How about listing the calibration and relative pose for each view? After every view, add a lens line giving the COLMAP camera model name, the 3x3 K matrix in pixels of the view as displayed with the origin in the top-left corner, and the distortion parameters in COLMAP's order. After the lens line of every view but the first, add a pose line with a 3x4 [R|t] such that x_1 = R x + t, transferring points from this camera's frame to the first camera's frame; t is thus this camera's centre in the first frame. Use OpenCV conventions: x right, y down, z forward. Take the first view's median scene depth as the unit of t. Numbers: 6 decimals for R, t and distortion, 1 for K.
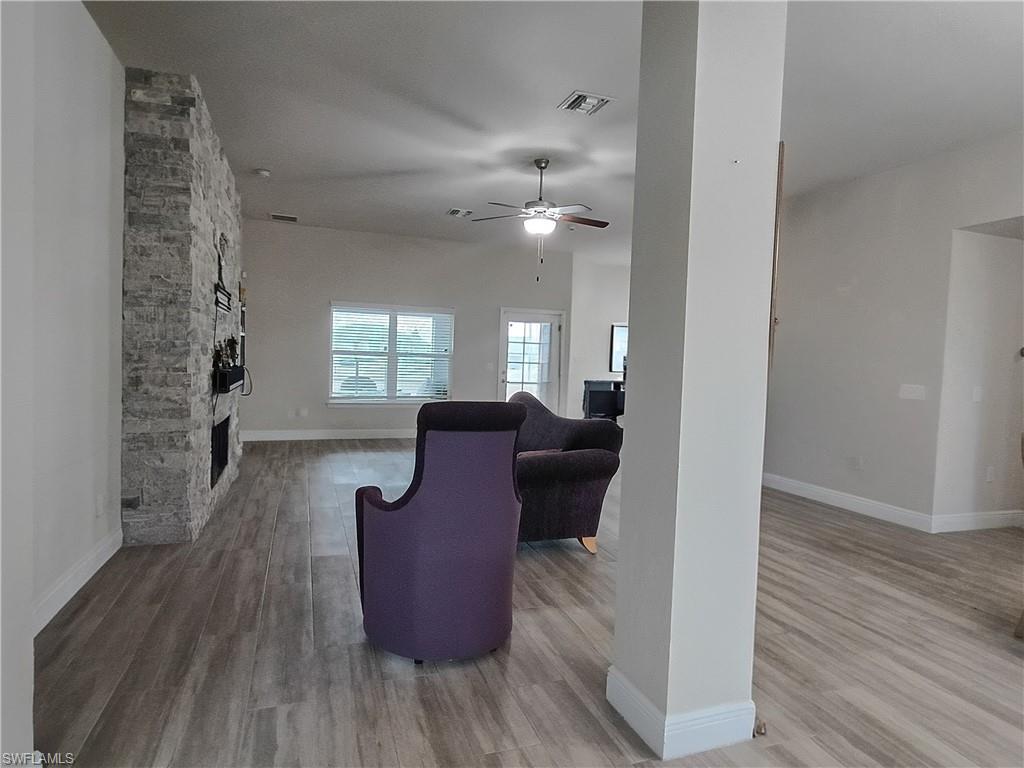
lens RADIAL K [[611.1, 0, 512.0], [0, 611.1, 384.0], [0, 0, 1]] dist [0.000142, 0.001657]
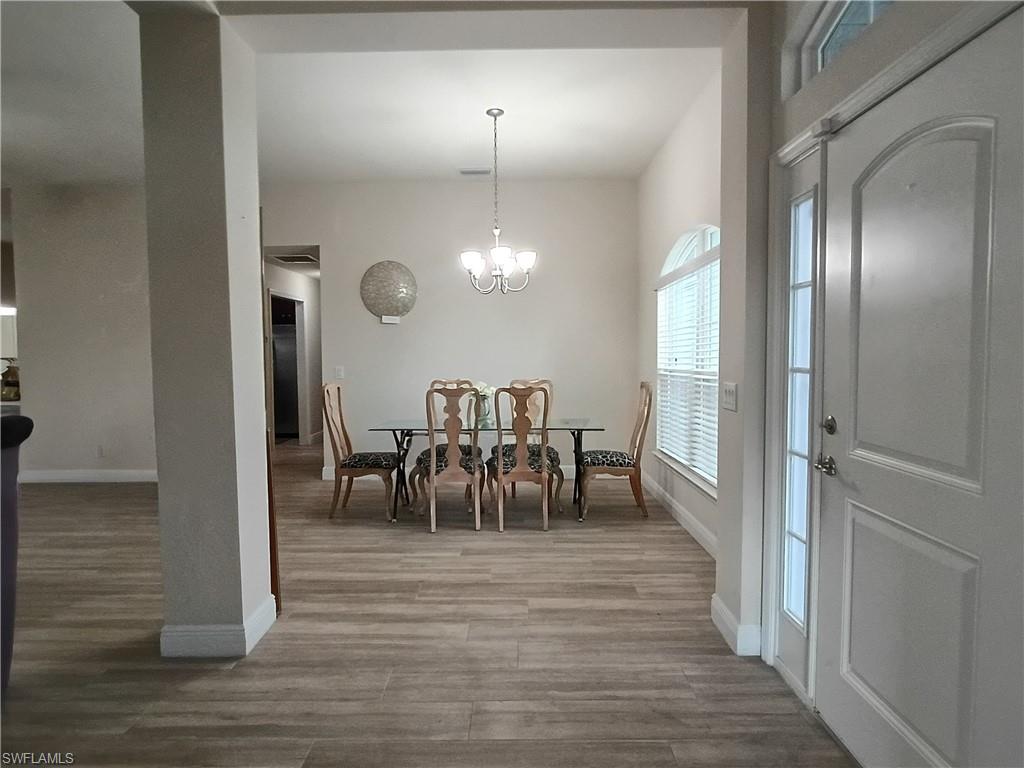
lens RADIAL K [[611.1, 0, 512.0], [0, 611.1, 384.0], [0, 0, 1]] dist [0.000142, 0.001657]
pose [[0.331027, -0.091006, 0.939222, -0.457510], [0.061664, 0.995297, 0.074707, -0.032414], [-0.941604, 0.033186, 0.335083, -0.020626]]
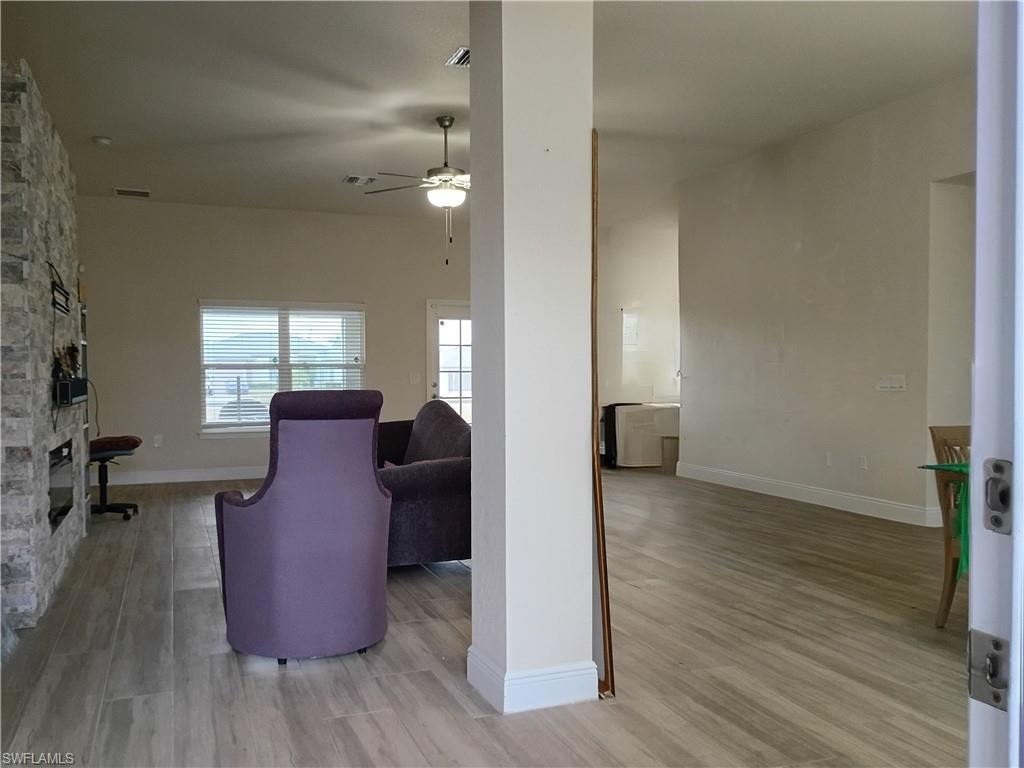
lens RADIAL K [[894.6, 0, 493.1], [0, 894.6, 391.8], [0, 0, 1]] dist [0.089722, -0.103958]
pose [[0.999089, -0.041048, 0.011675, 0.134614], [0.041313, 0.998871, -0.023434, 0.054821], [-0.010700, 0.023895, 0.999657, -0.329614]]
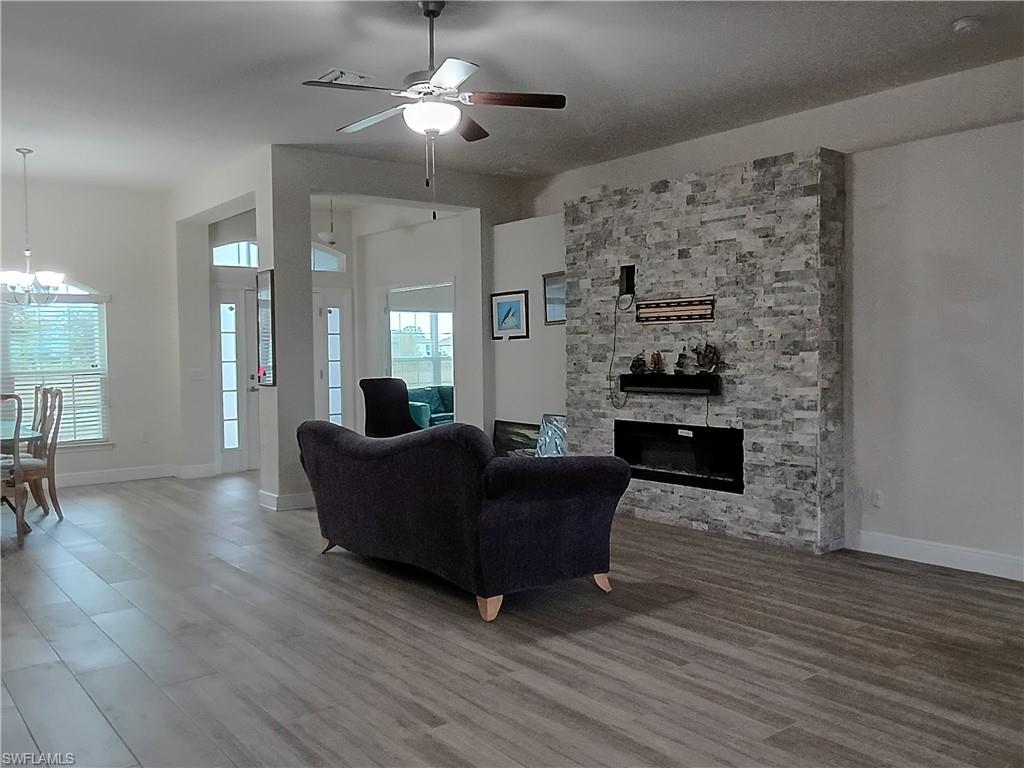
lens RADIAL K [[841.3, 0, 512.0], [0, 841.3, 384.0], [0, 0, 1]] dist [0.002852, 0.003488]
pose [[-0.940518, -0.014157, -0.339449, 0.374493], [-0.039677, 0.996872, 0.068359, -0.122703], [0.337419, 0.077761, -0.938137, 2.829576]]
